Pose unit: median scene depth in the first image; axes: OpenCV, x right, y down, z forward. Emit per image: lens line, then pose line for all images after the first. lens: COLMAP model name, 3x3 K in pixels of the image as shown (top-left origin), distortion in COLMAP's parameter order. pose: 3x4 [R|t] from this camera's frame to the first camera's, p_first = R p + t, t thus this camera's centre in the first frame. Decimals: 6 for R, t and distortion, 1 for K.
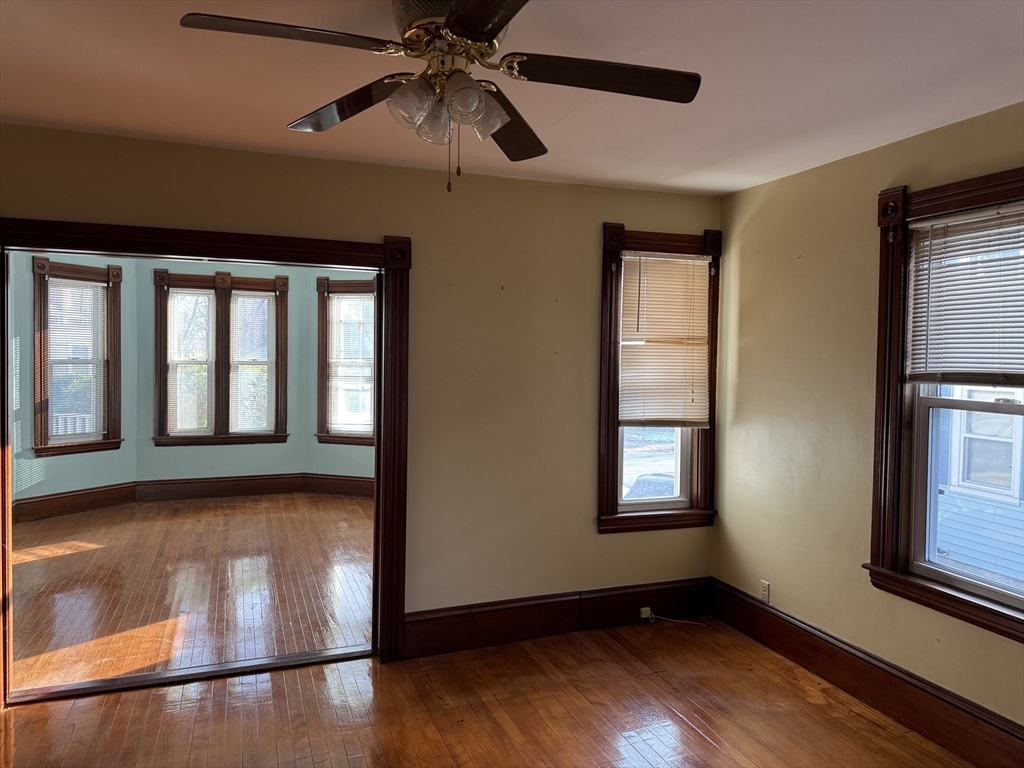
lens RADIAL K [[719.9, 0, 514.1], [0, 719.9, 379.1], [0, 0, 1]] dist [0.067036, -0.081046]
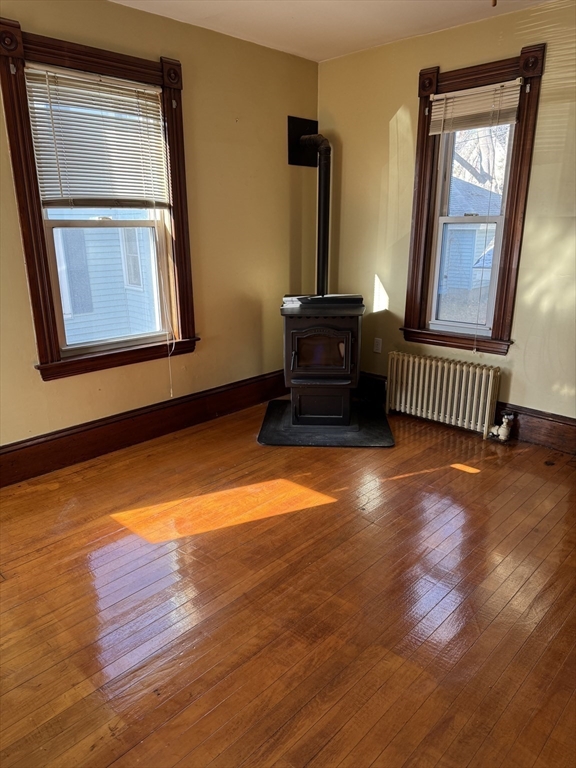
lens RADIAL K [[539.9, 0, 288.0], [0, 539.9, 381.9], [0, 0, 1]] dist [0.067036, -0.081046]
pose [[-0.428000, -0.273554, 0.861385, -0.526521], [0.031931, 0.947921, 0.316901, 0.004343], [-0.903215, 0.163138, -0.396975, 1.076961]]
